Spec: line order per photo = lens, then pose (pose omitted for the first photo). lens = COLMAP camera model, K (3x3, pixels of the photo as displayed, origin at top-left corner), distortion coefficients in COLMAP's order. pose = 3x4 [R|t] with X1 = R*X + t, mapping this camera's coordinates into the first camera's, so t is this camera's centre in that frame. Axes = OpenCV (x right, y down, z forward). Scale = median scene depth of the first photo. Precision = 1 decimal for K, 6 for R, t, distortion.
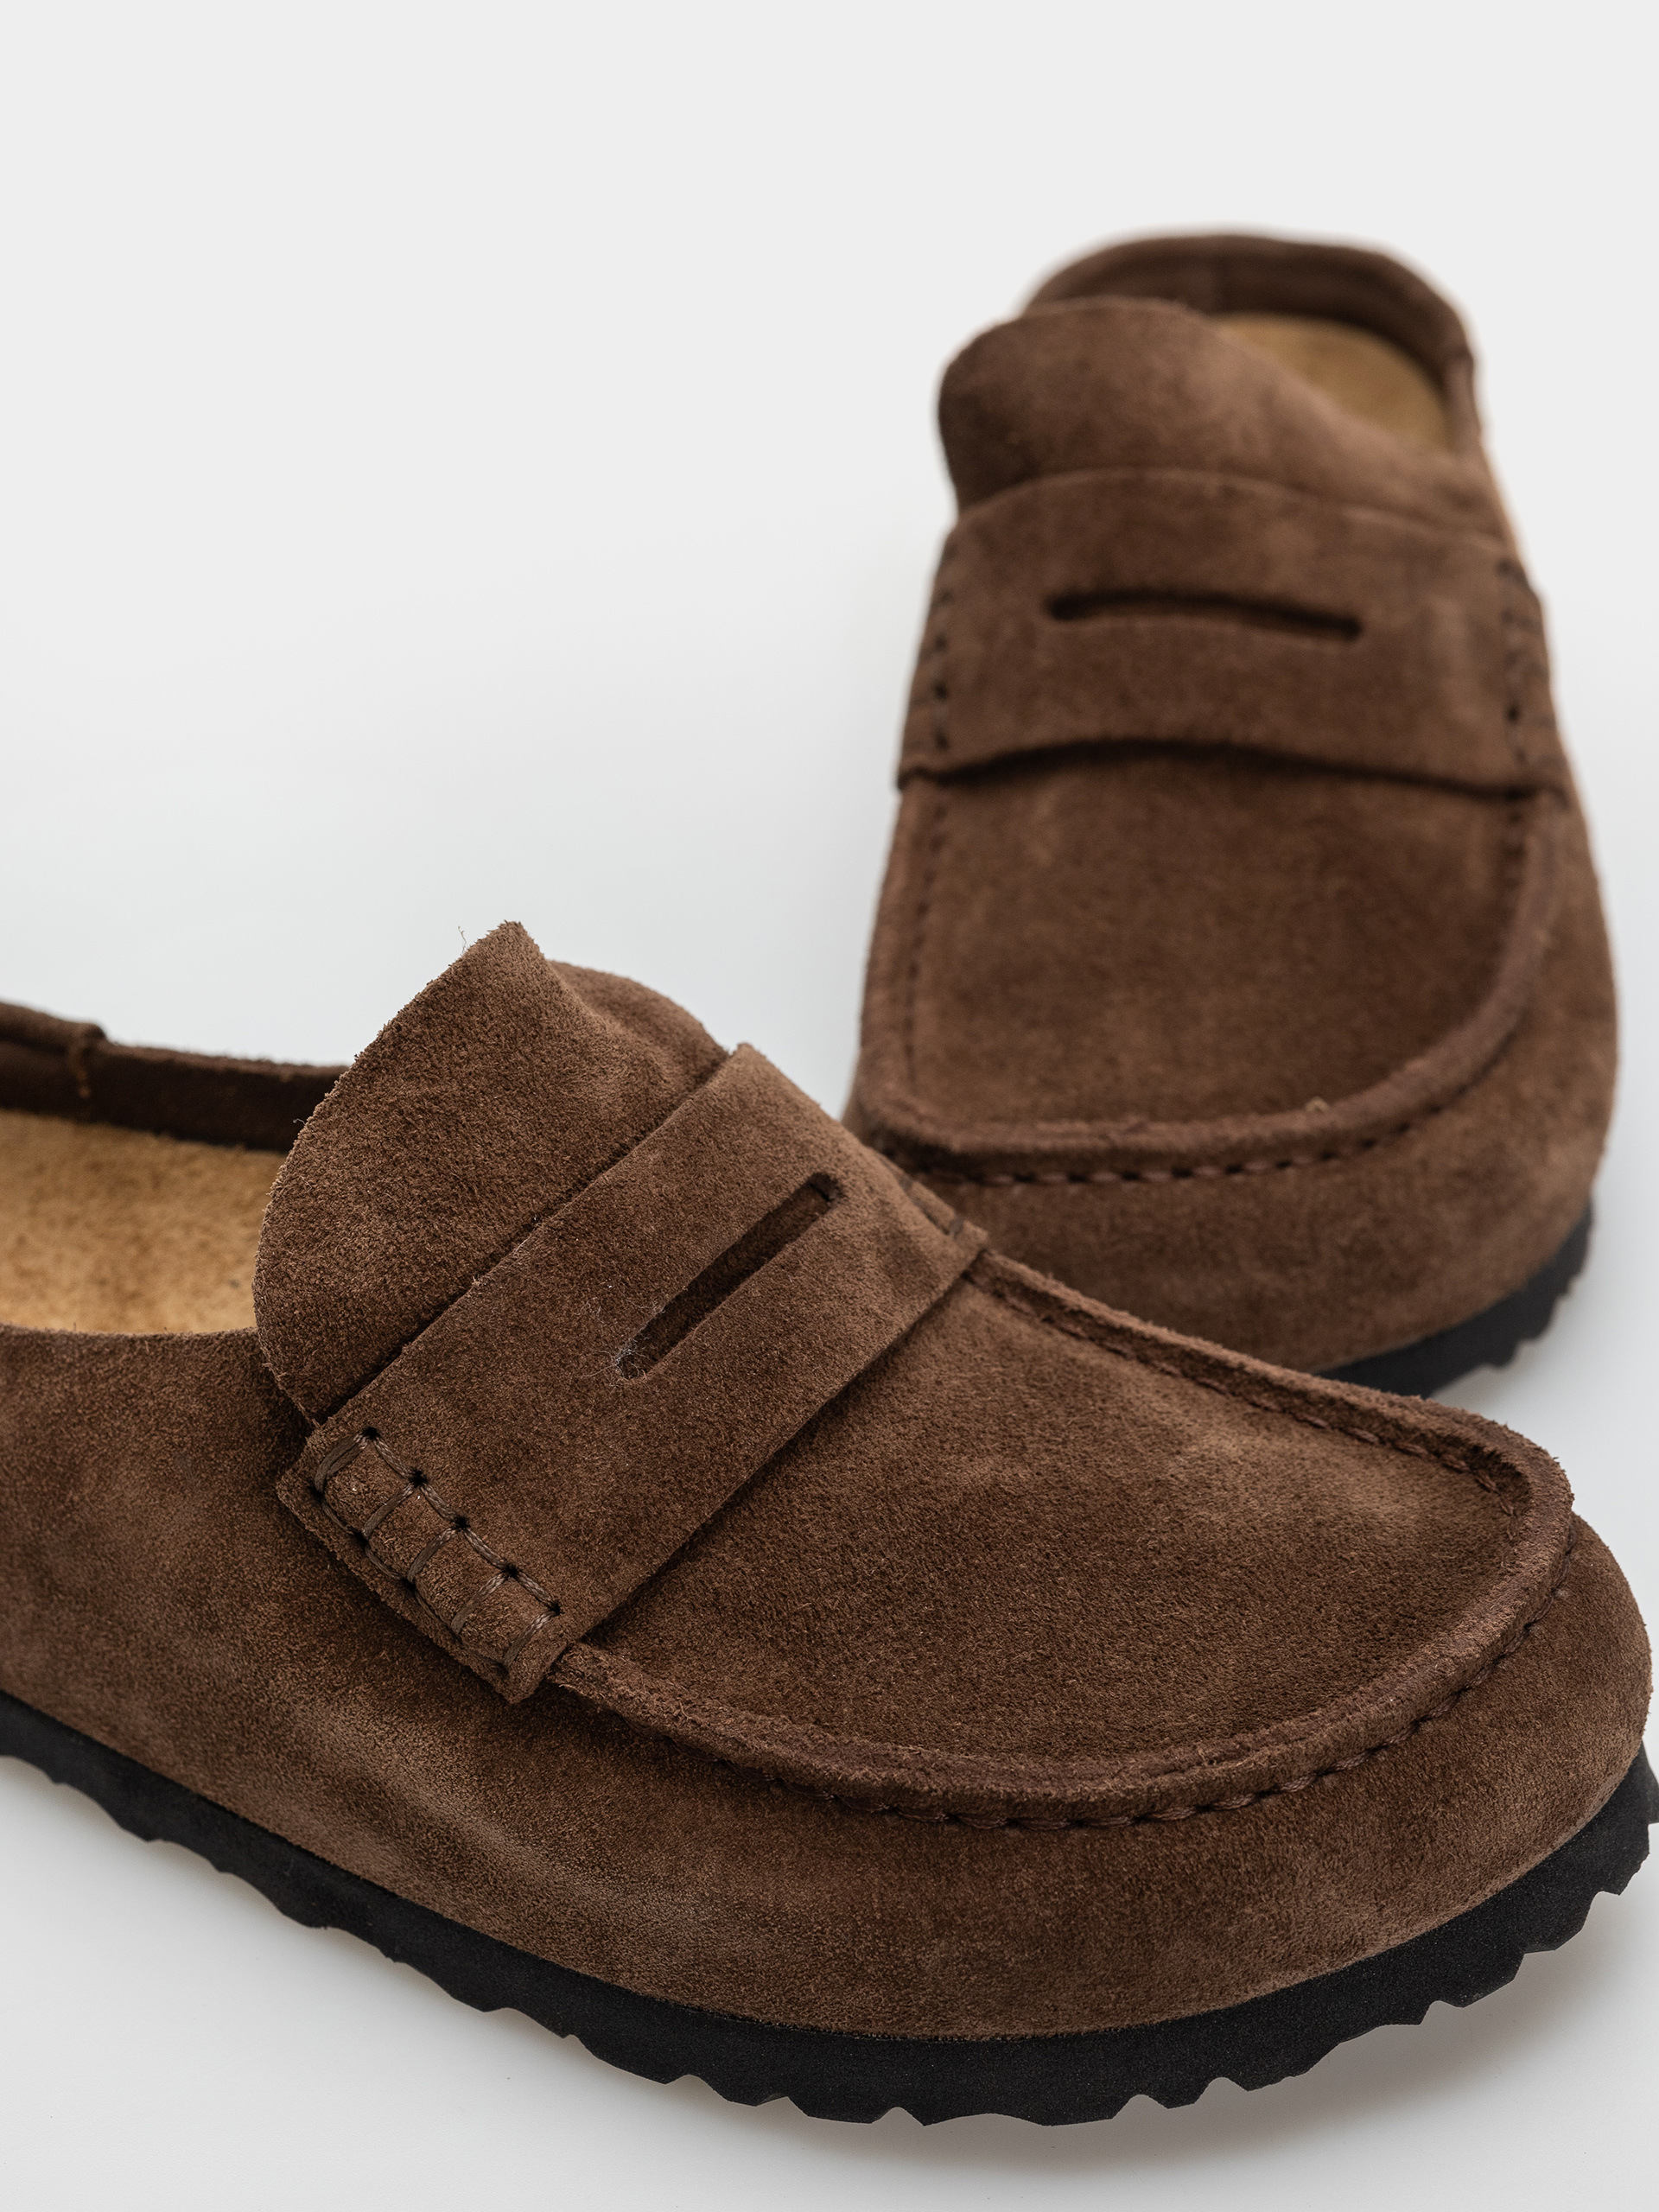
lens RADIAL K [[5869.2, 0, 829.5], [0, 5869.2, 1106.0], [0, 0, 1]] dist [-0.048035, -0.104618]
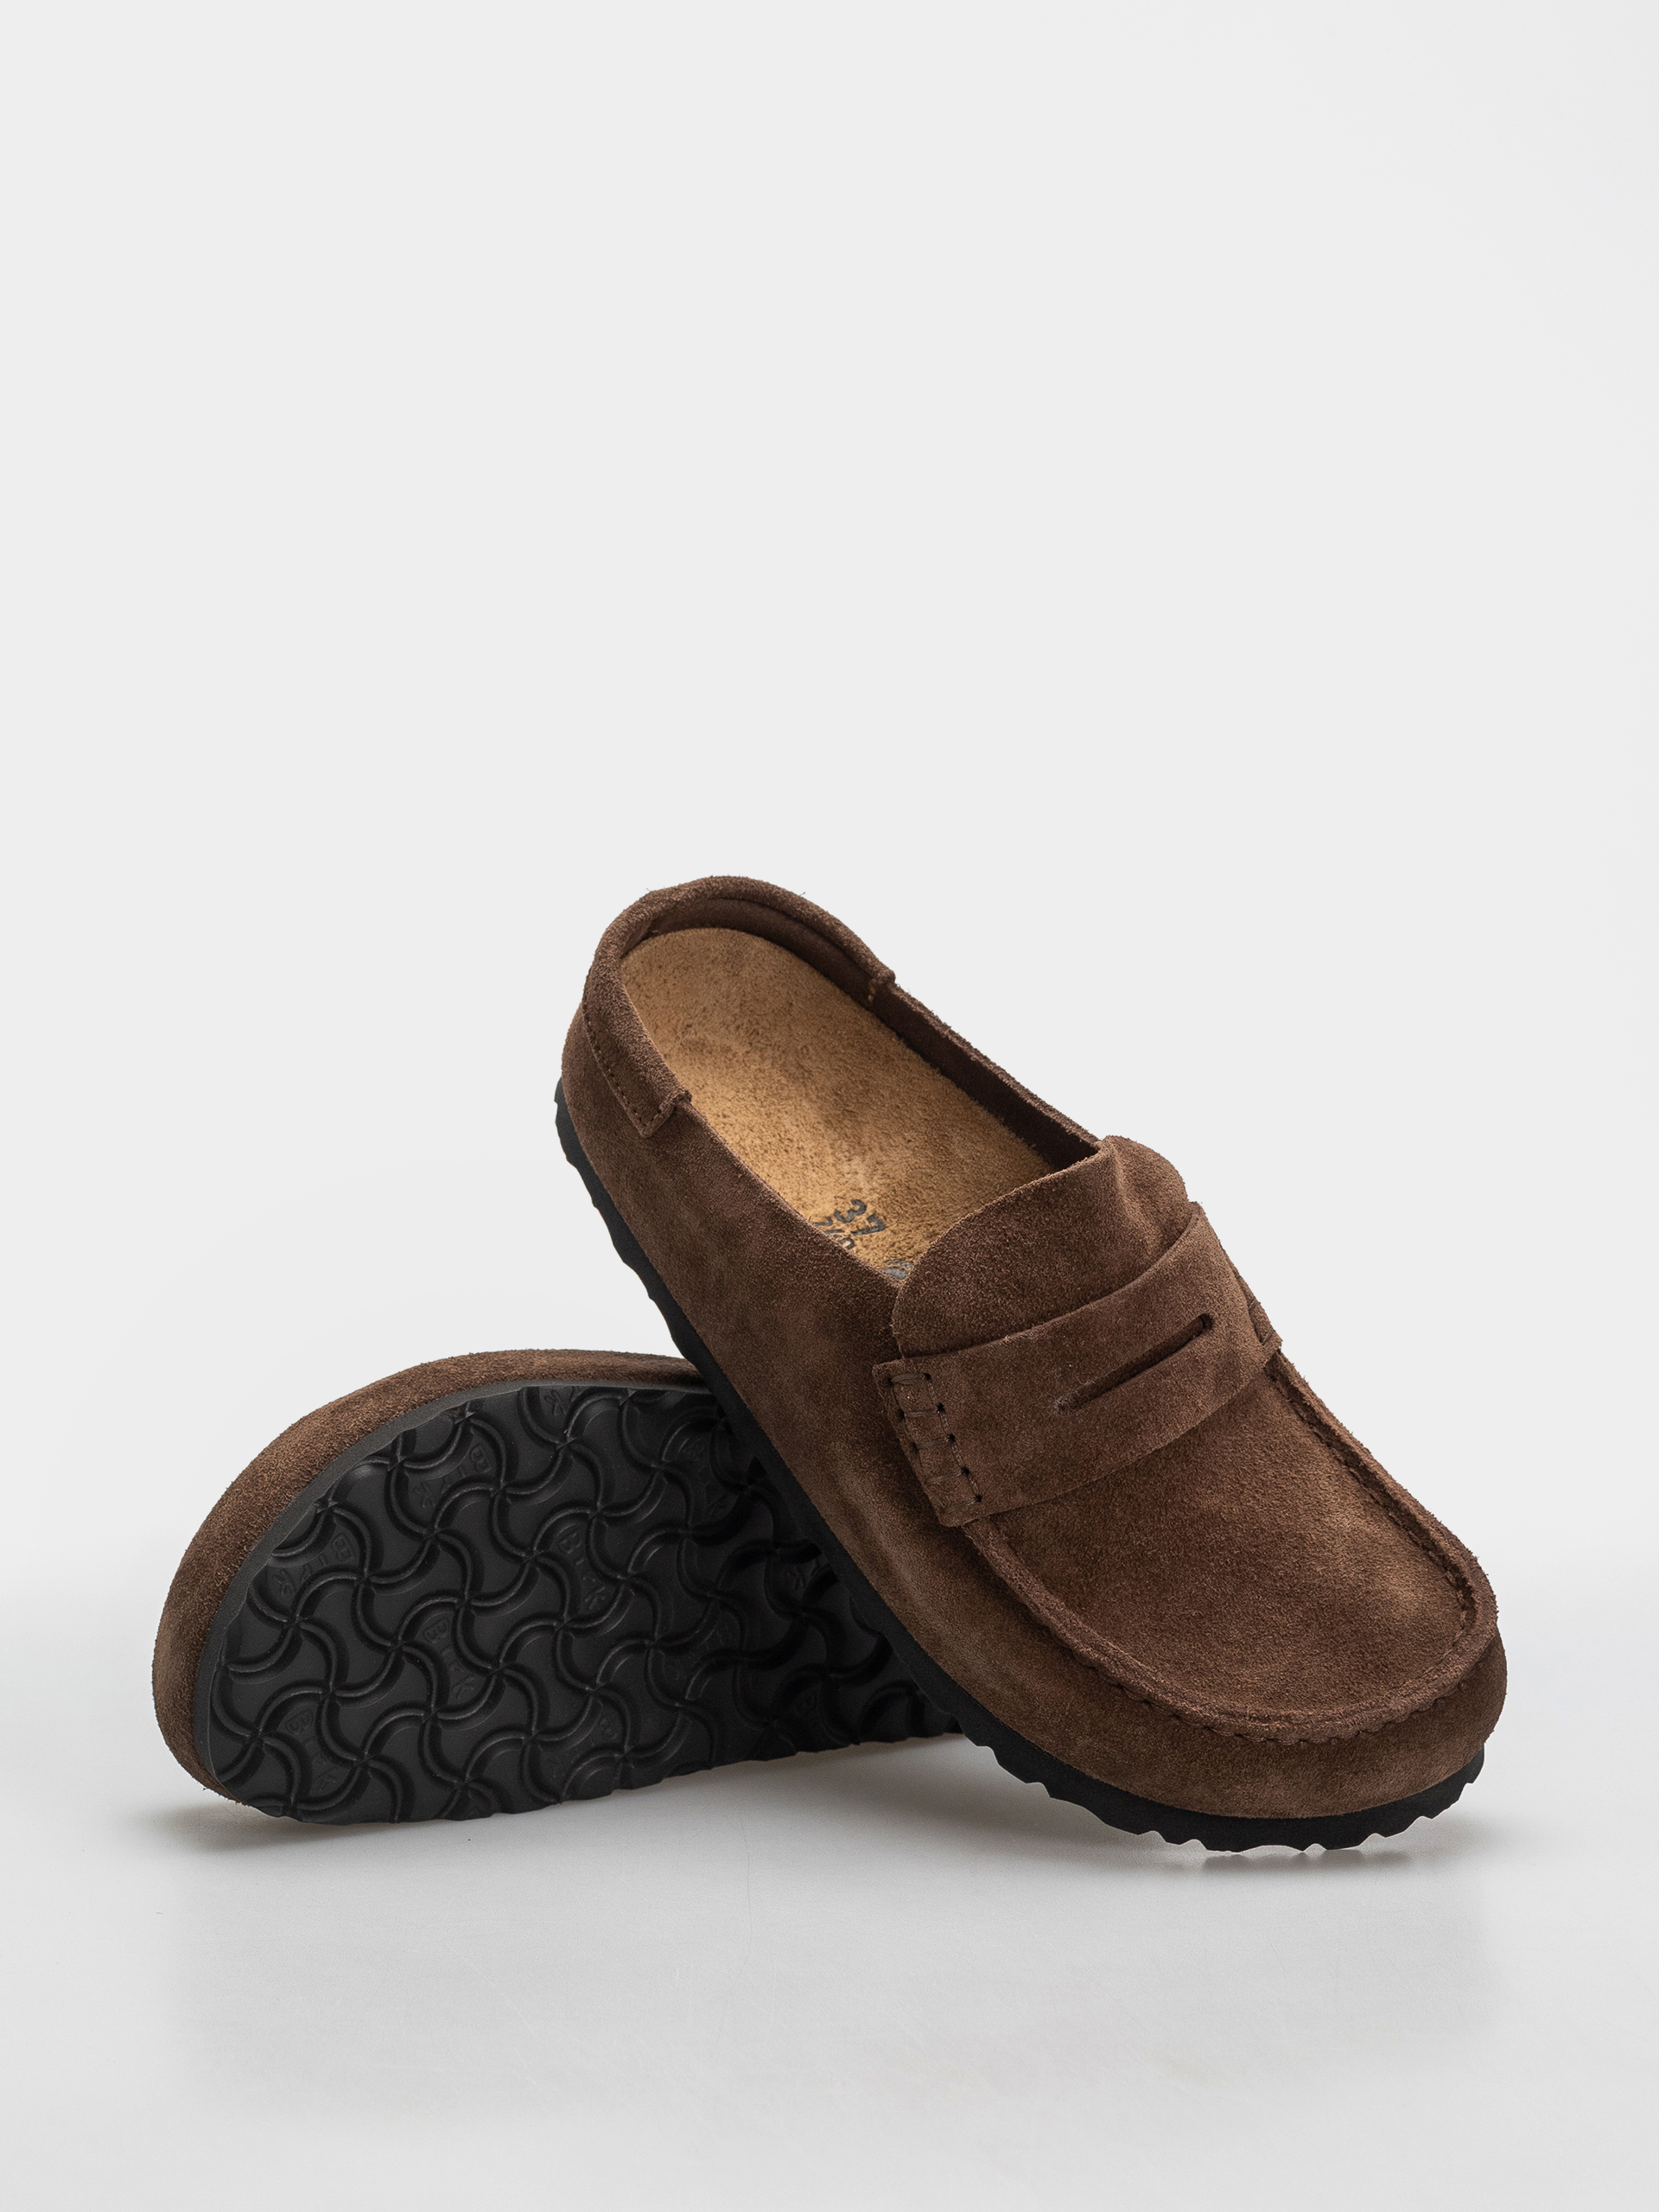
lens RADIAL K [[5869.2, 0, 829.5], [0, 5869.2, 1106.0], [0, 0, 1]] dist [-0.048035, -0.104618]
pose [[0.915338, 0.402529, -0.011285, -0.120718], [-0.375543, 0.863418, 0.336864, -0.652671], [0.145341, -0.304106, 0.941486, -0.784850]]
